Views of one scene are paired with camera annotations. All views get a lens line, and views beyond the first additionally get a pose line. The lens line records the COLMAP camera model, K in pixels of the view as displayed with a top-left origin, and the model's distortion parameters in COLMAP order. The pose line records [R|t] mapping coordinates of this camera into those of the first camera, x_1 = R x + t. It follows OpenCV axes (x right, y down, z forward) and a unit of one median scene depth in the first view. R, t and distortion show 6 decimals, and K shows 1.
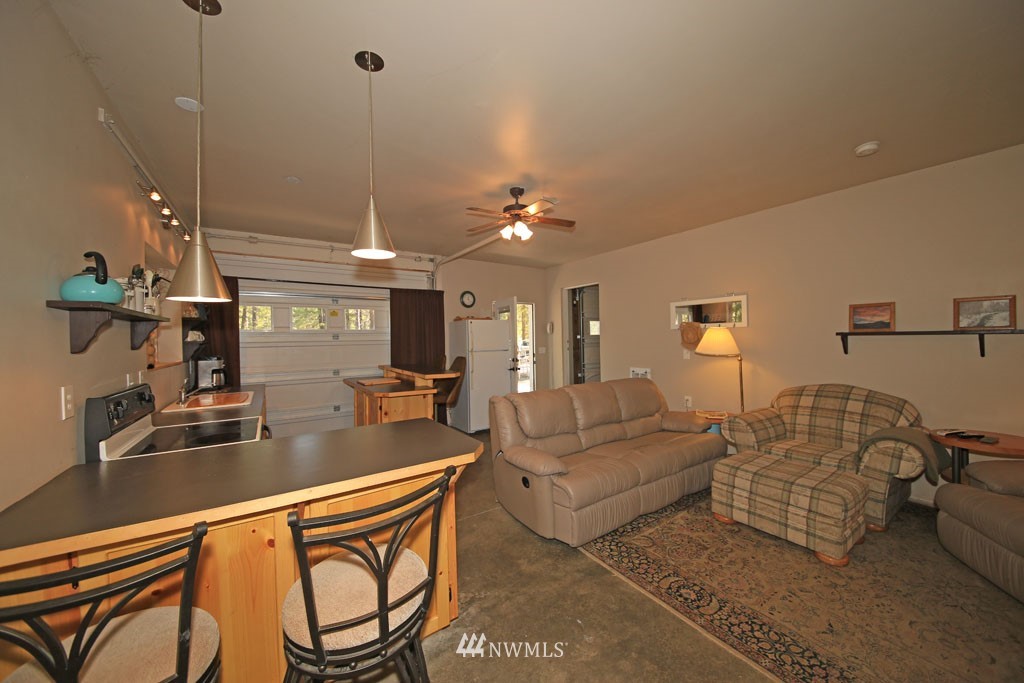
lens RADIAL K [[357.6, 0, 511.1], [0, 357.6, 341.4], [0, 0, 1]] dist [-0.023552, 0.000614]
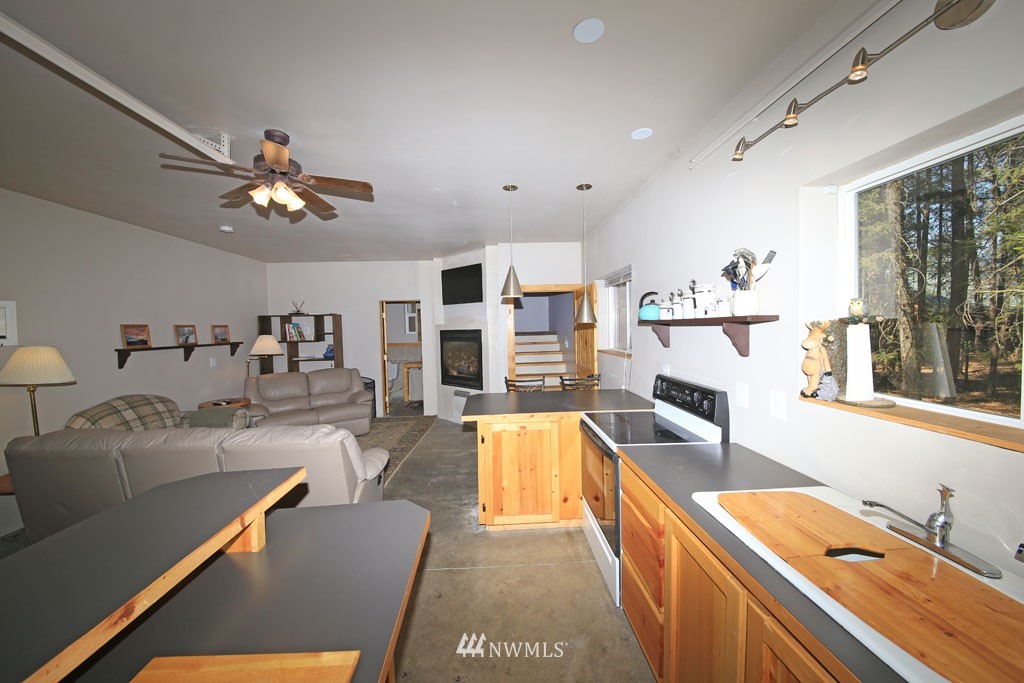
lens RADIAL K [[357.6, 0, 504.6], [0, 357.6, 342.5], [0, 0, 1]] dist [-0.023552, 0.000614]
pose [[-0.854454, 0.005363, 0.519500, -0.707132], [0.034494, 0.998326, 0.046429, -0.059728], [-0.518381, 0.057591, -0.853208, 1.397926]]
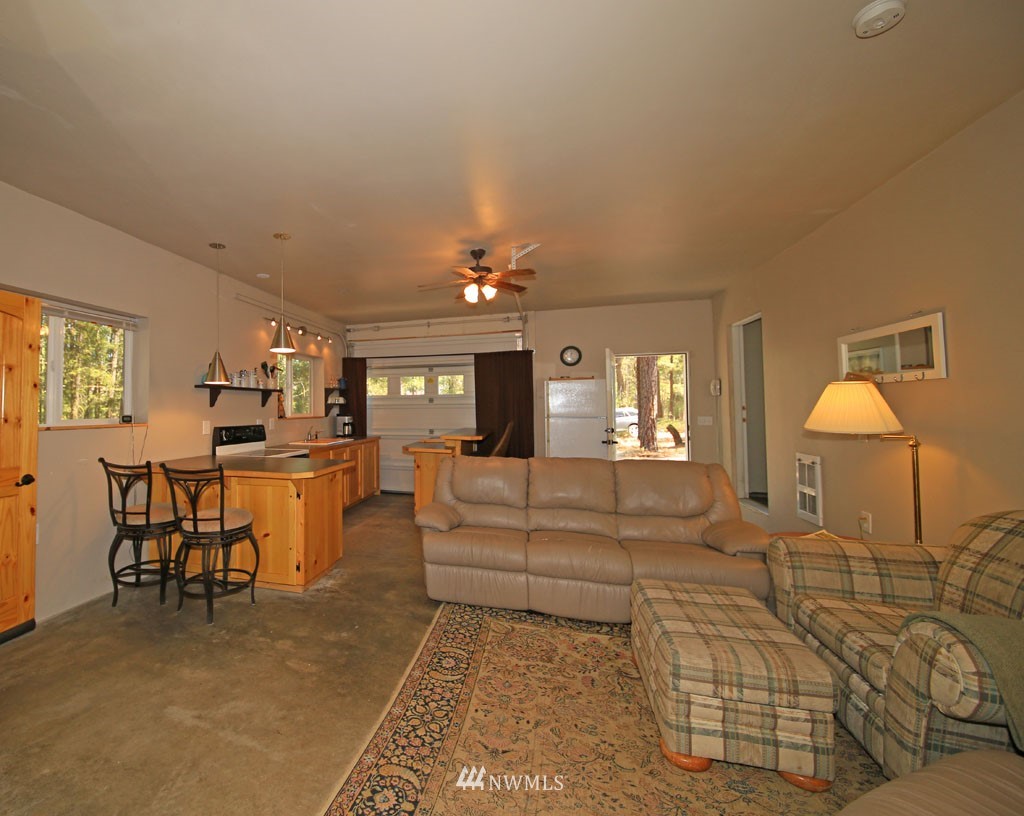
lens RADIAL K [[534.7, 0, 510.2], [0, 534.7, 403.0], [0, 0, 1]] dist [-0.018056, -0.000332]
pose [[0.631561, 0.001154, -0.775326, 1.175203], [-0.009667, 0.999933, -0.006386, 0.004065], [0.775266, 0.011528, 0.631529, 0.129088]]
